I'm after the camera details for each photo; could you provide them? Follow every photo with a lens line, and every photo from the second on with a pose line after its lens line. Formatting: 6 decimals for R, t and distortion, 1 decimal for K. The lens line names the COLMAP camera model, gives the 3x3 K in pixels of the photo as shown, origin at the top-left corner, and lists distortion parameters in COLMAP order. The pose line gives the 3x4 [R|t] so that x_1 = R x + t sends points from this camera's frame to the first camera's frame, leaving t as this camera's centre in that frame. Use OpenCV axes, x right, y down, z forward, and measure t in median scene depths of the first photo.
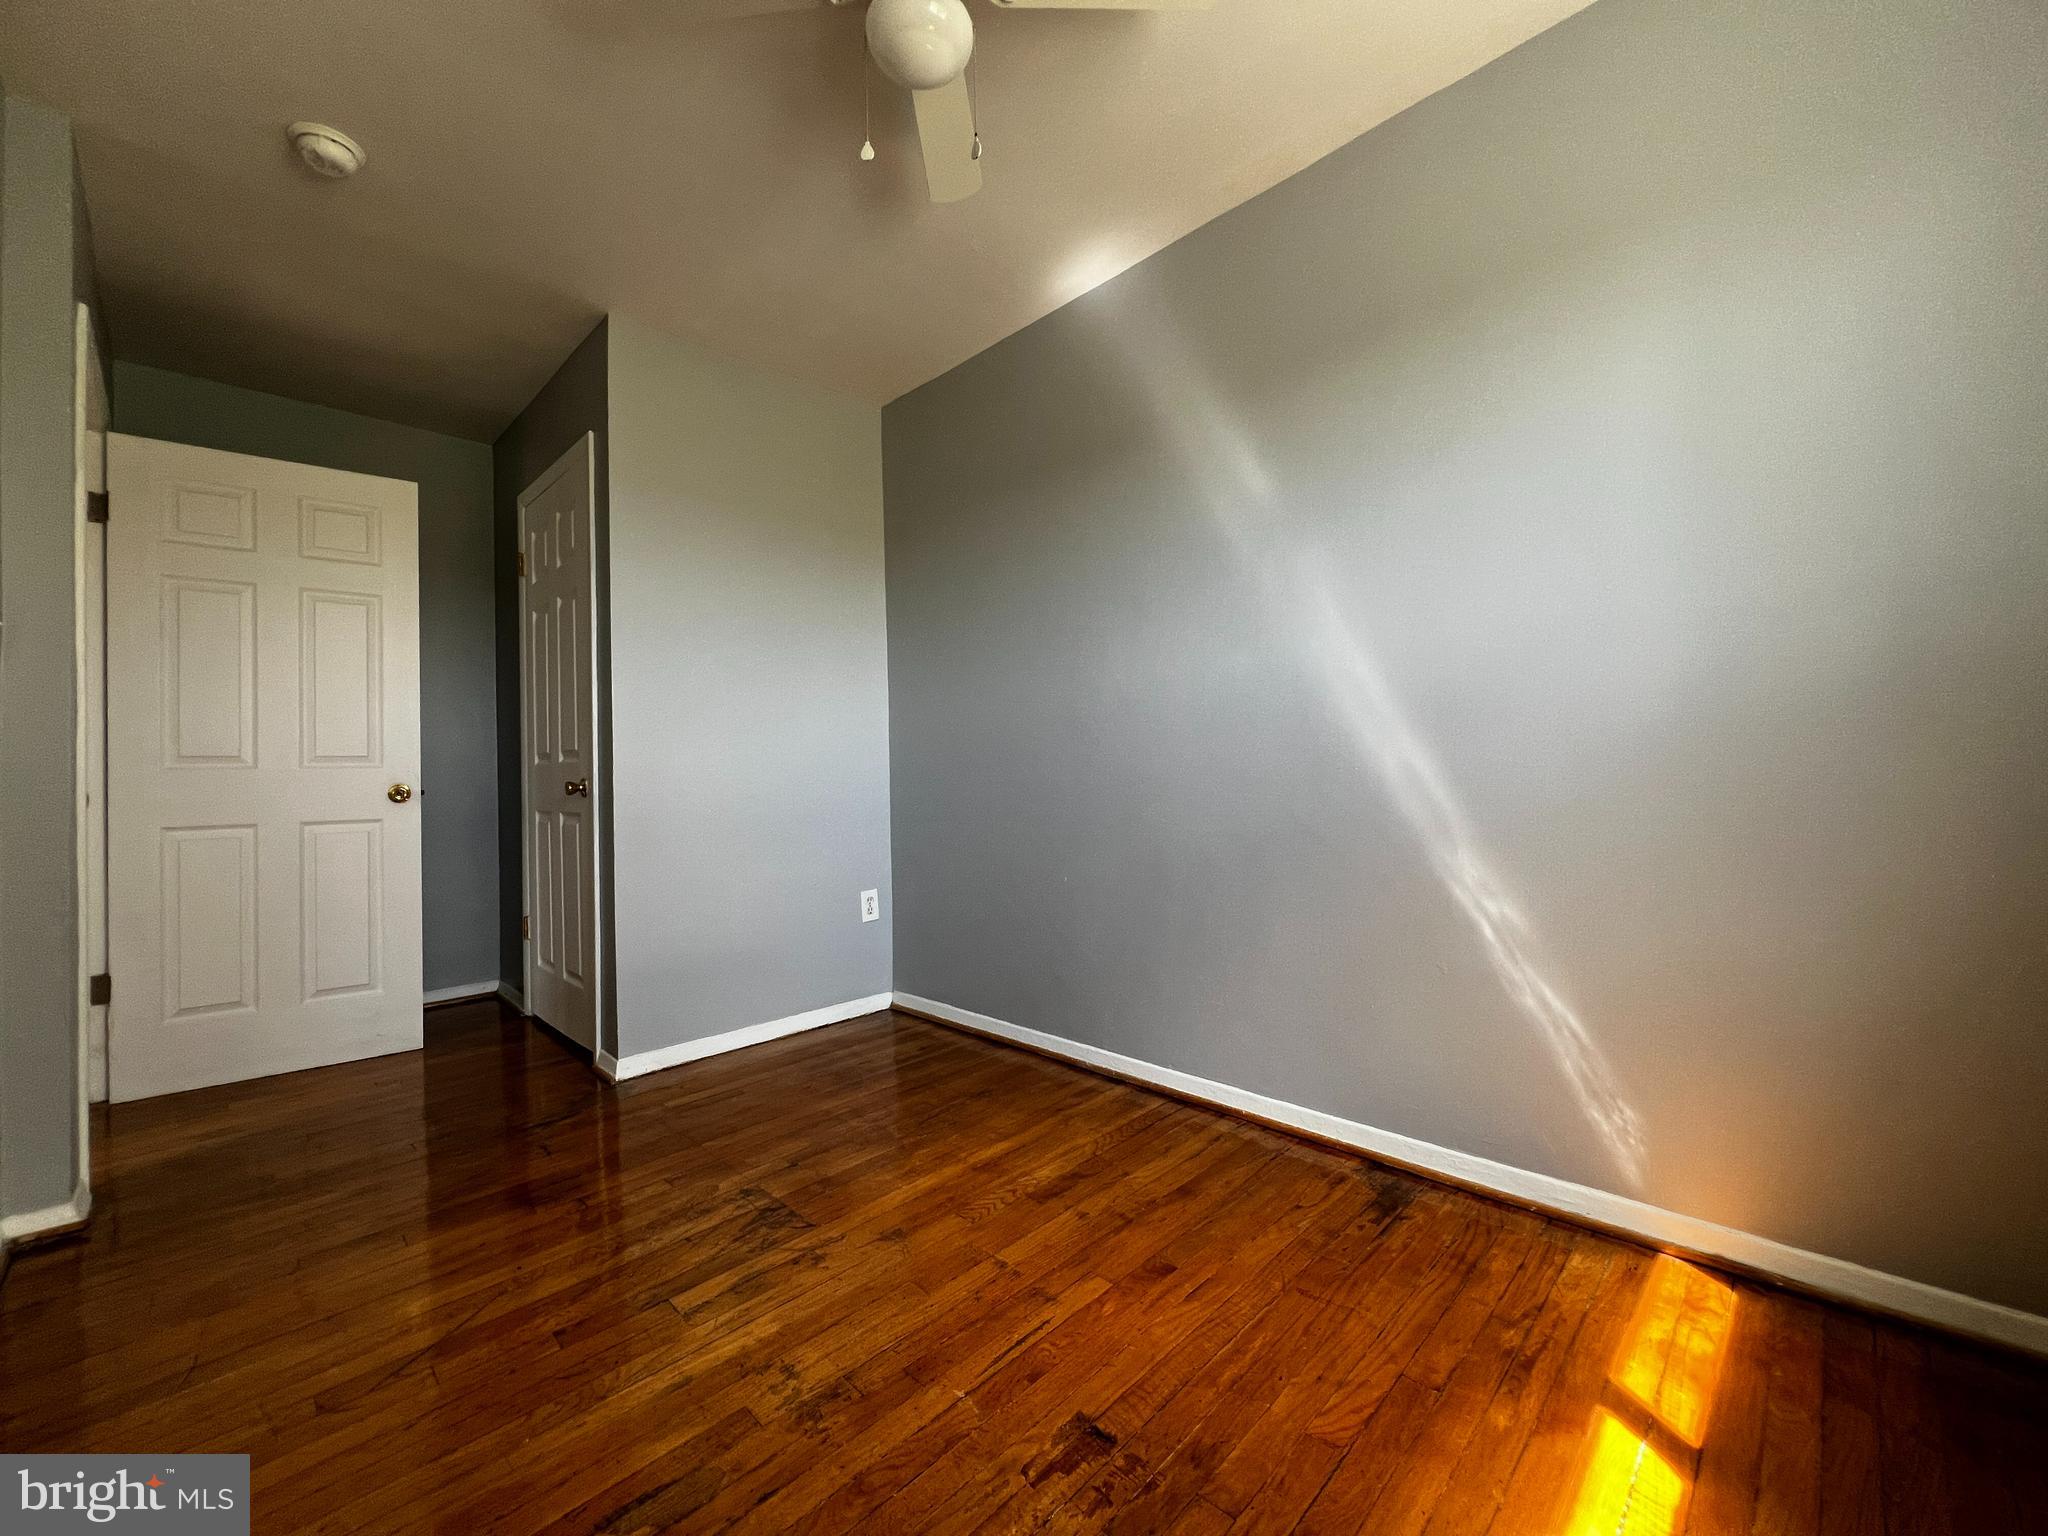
lens RADIAL K [[821.9, 0, 1019.0], [0, 821.9, 767.4], [0, 0, 1]] dist [-0.002423, 0.000754]
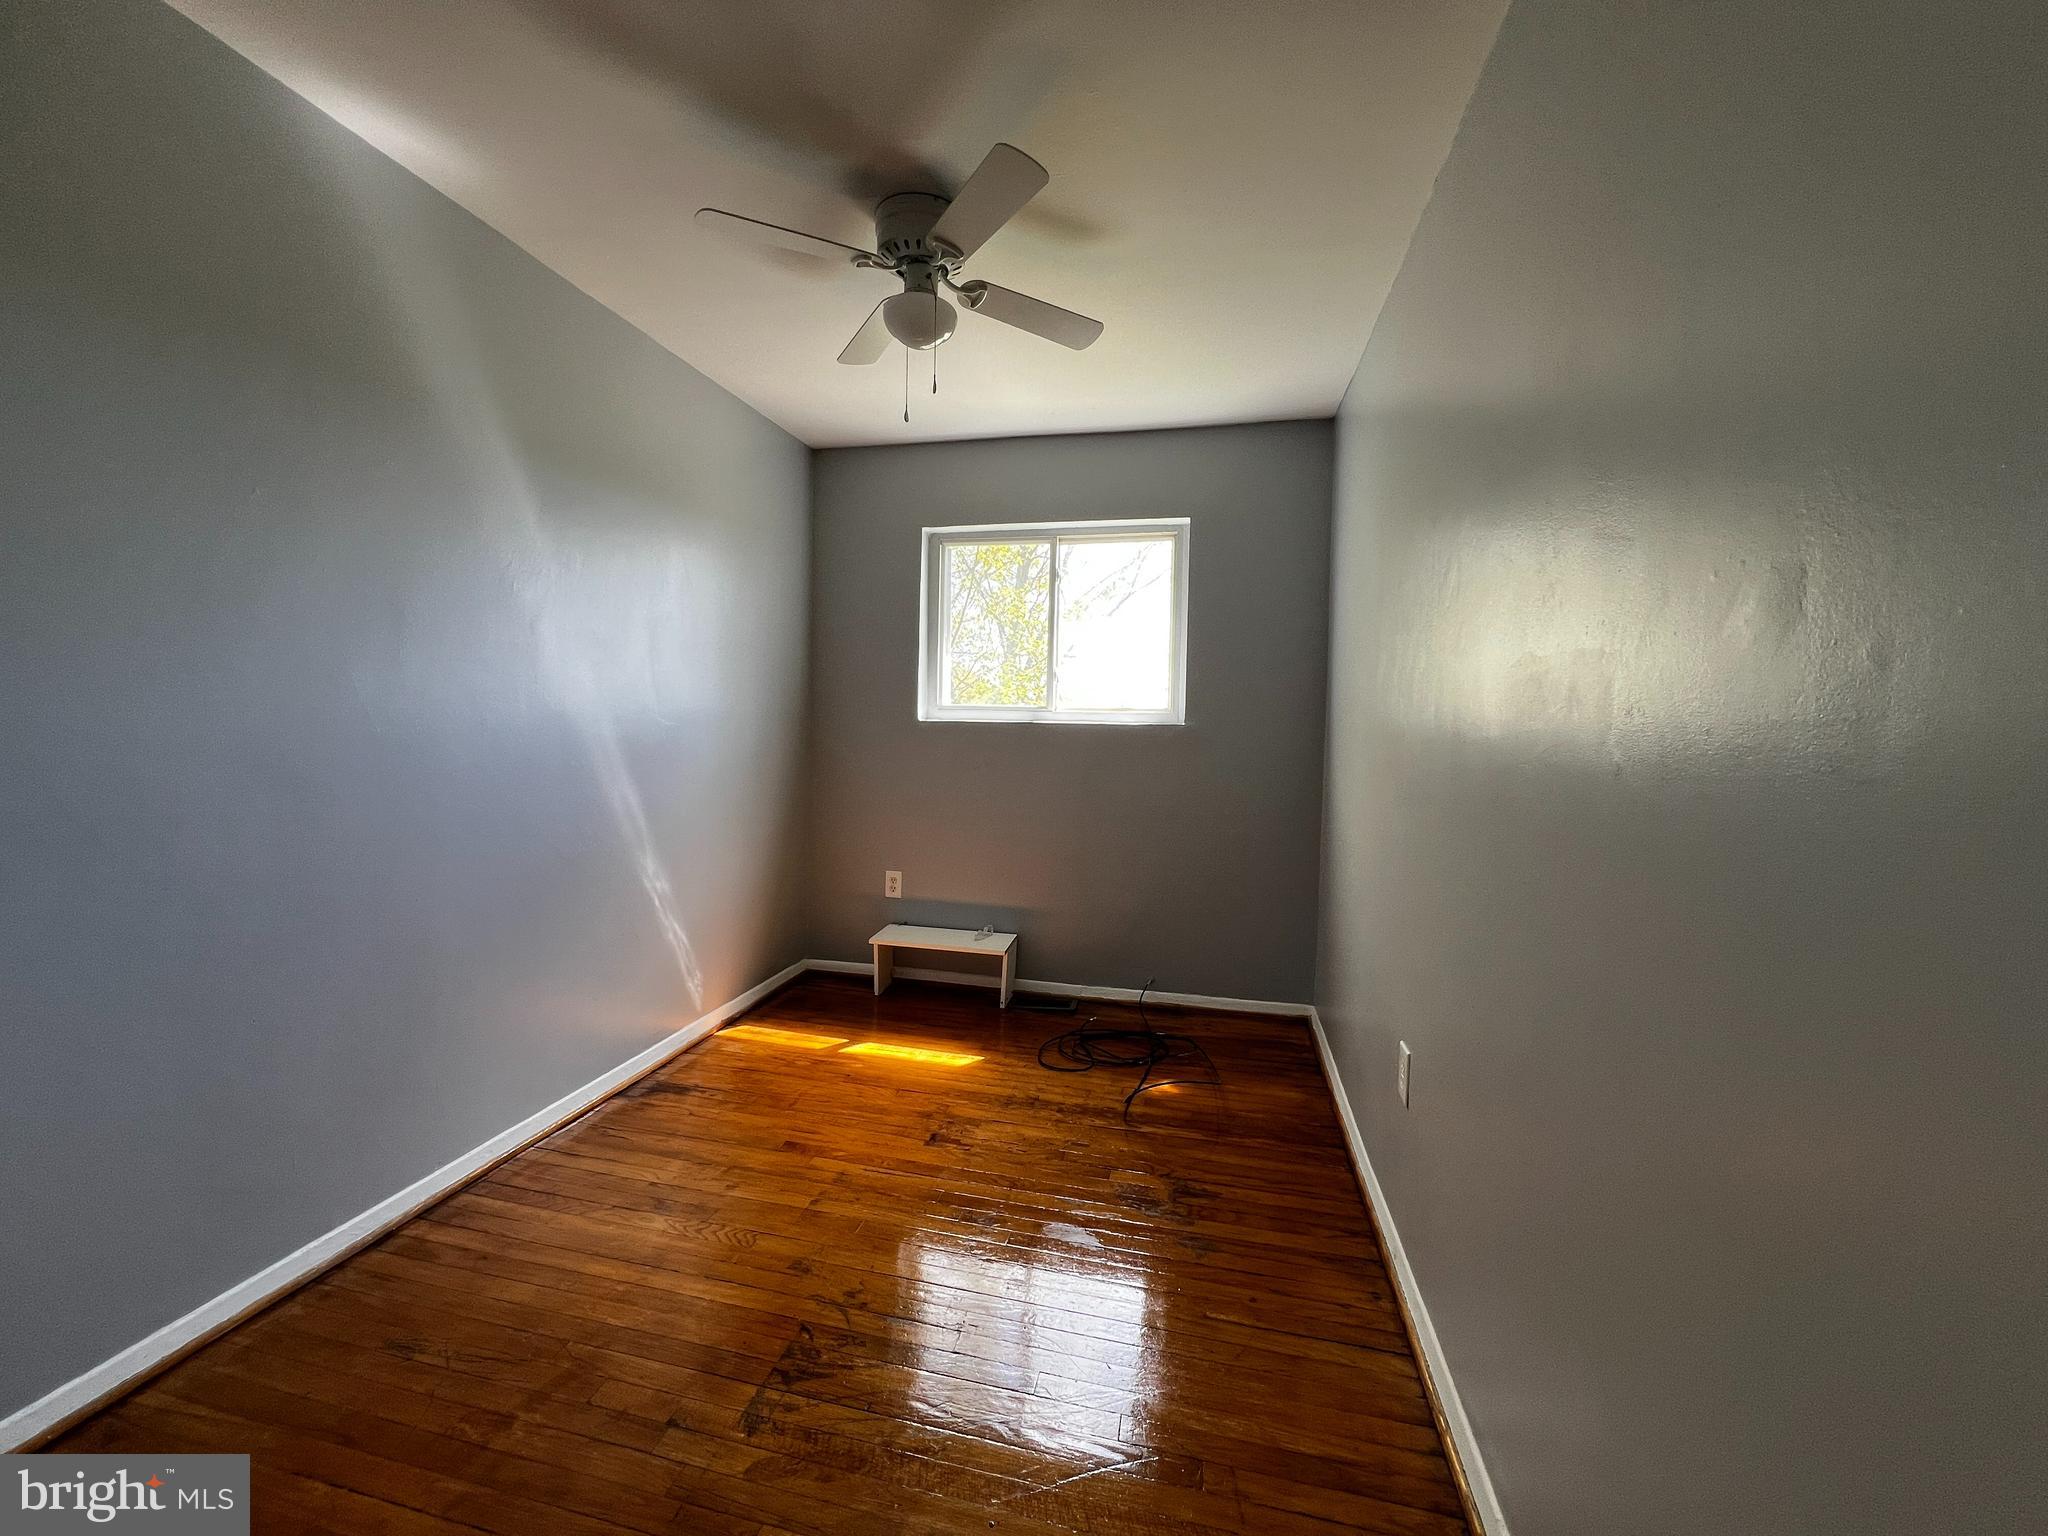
lens RADIAL K [[821.9, 0, 1022.1], [0, 821.9, 763.1], [0, 0, 1]] dist [-0.002423, 0.000754]
pose [[-0.535724, -0.033363, 0.843734, -1.190462], [-0.019632, 0.999441, 0.027055, -0.130701], [-0.844165, -0.002070, -0.536080, 1.317524]]
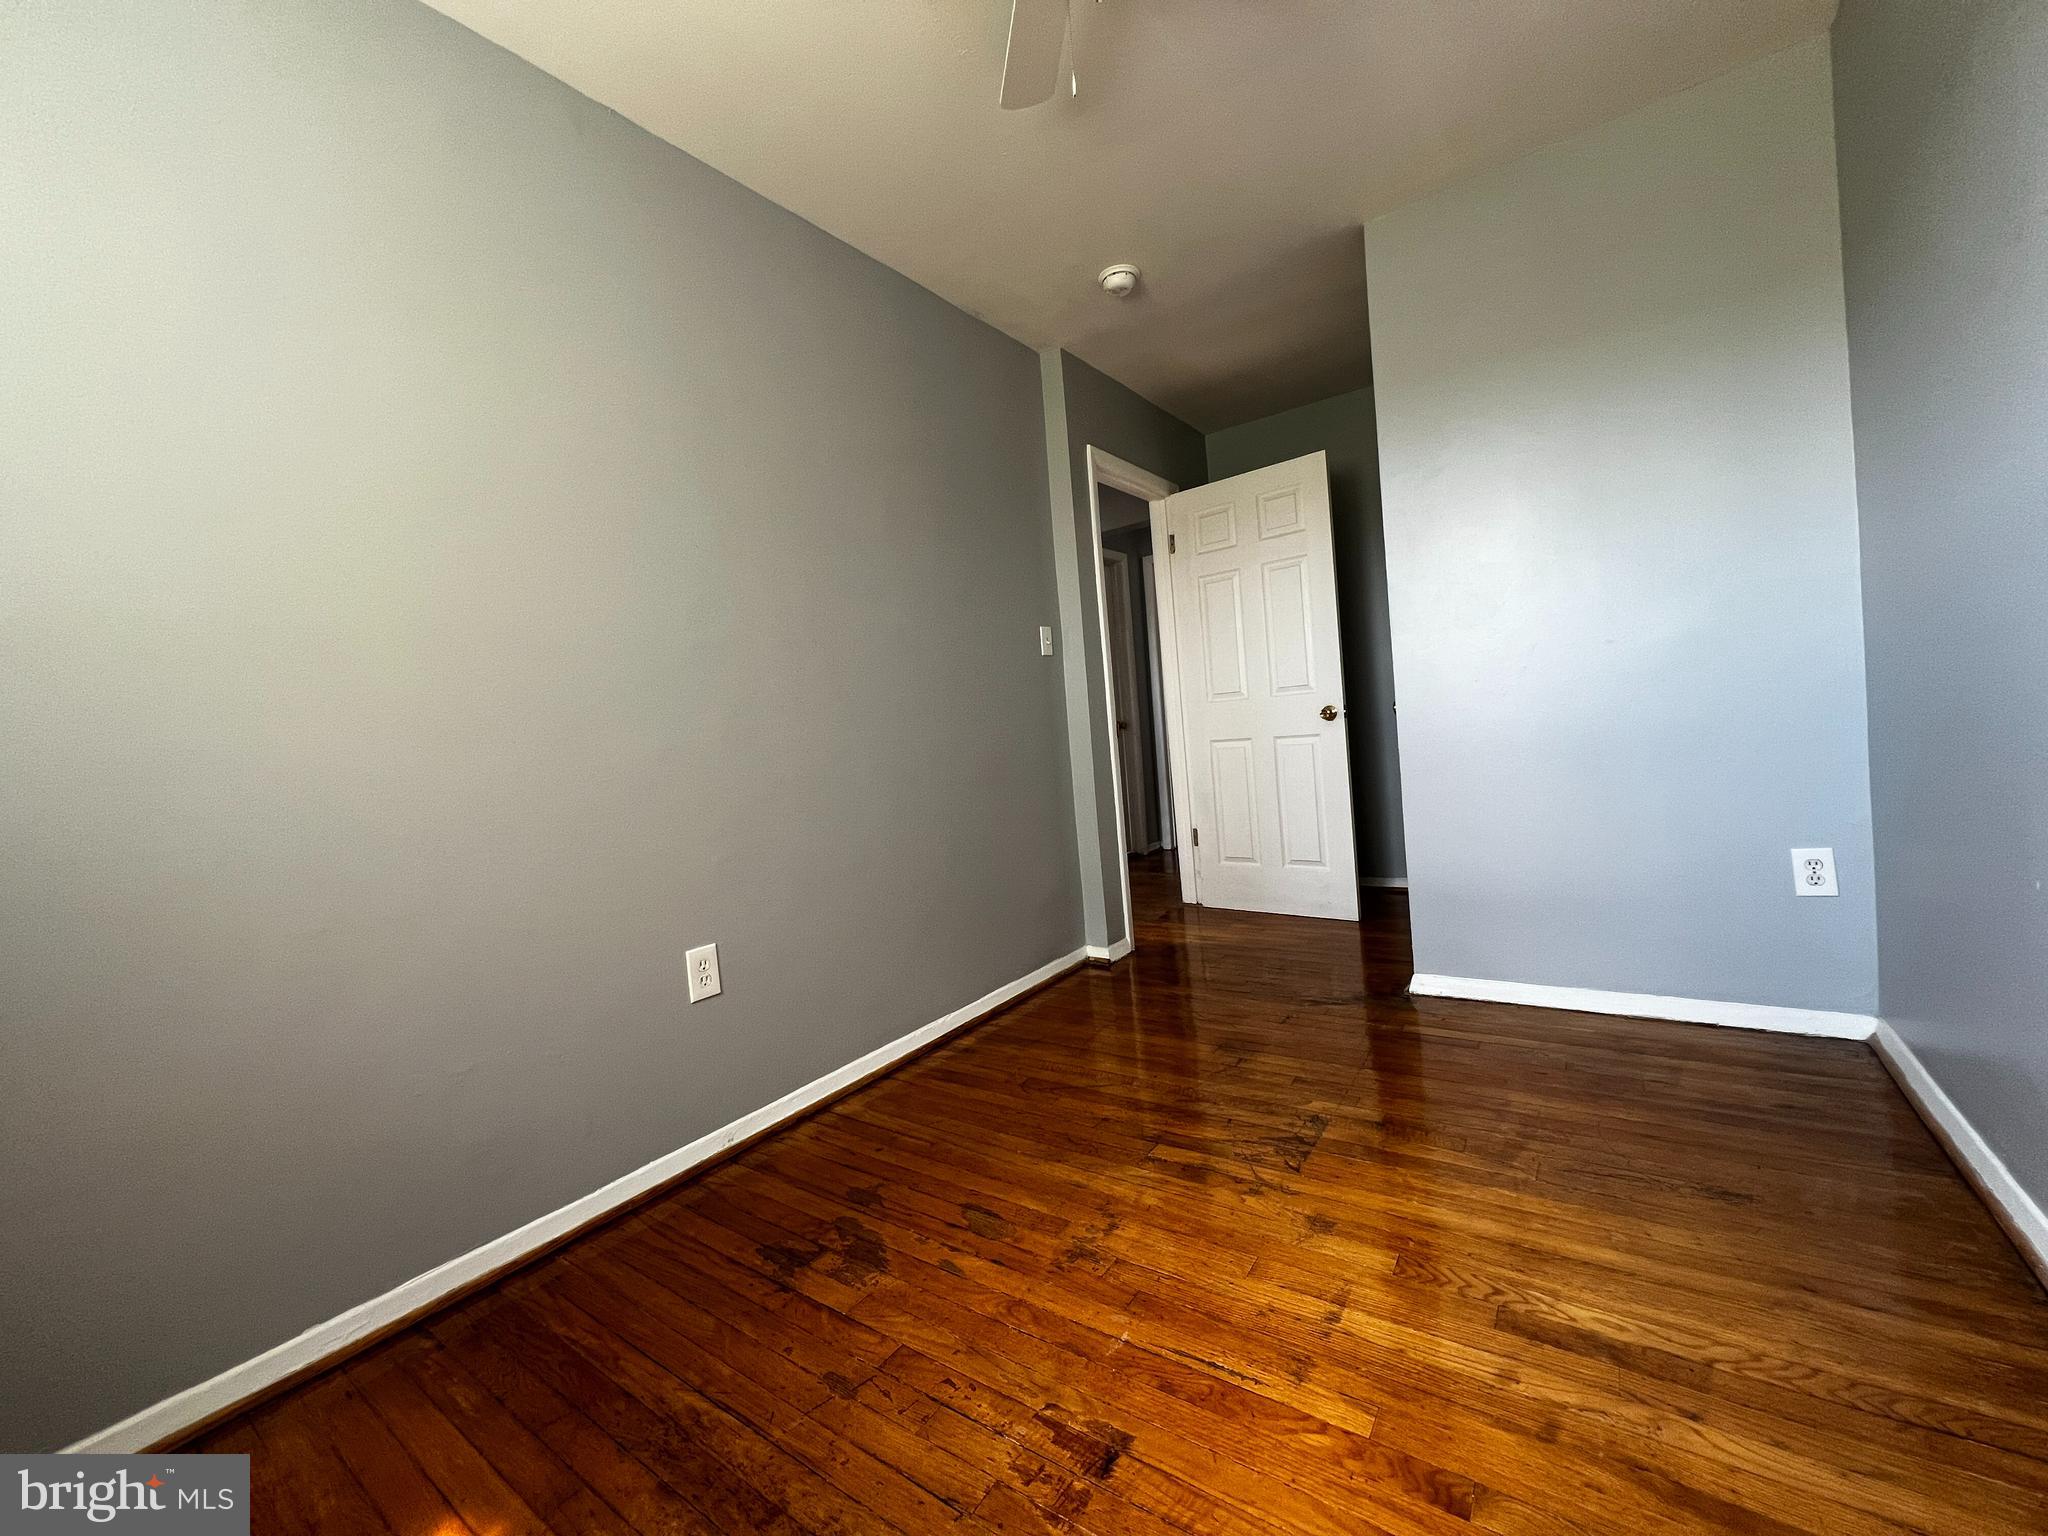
lens RADIAL K [[821.9, 0, 1019.5], [0, 821.9, 767.4], [0, 0, 1]] dist [-0.002423, 0.000754]
pose [[0.167510, 0.051631, -0.984518, 0.647267], [0.088443, 0.993814, 0.067167, -0.019469], [0.981895, -0.098325, 0.161907, 0.568579]]
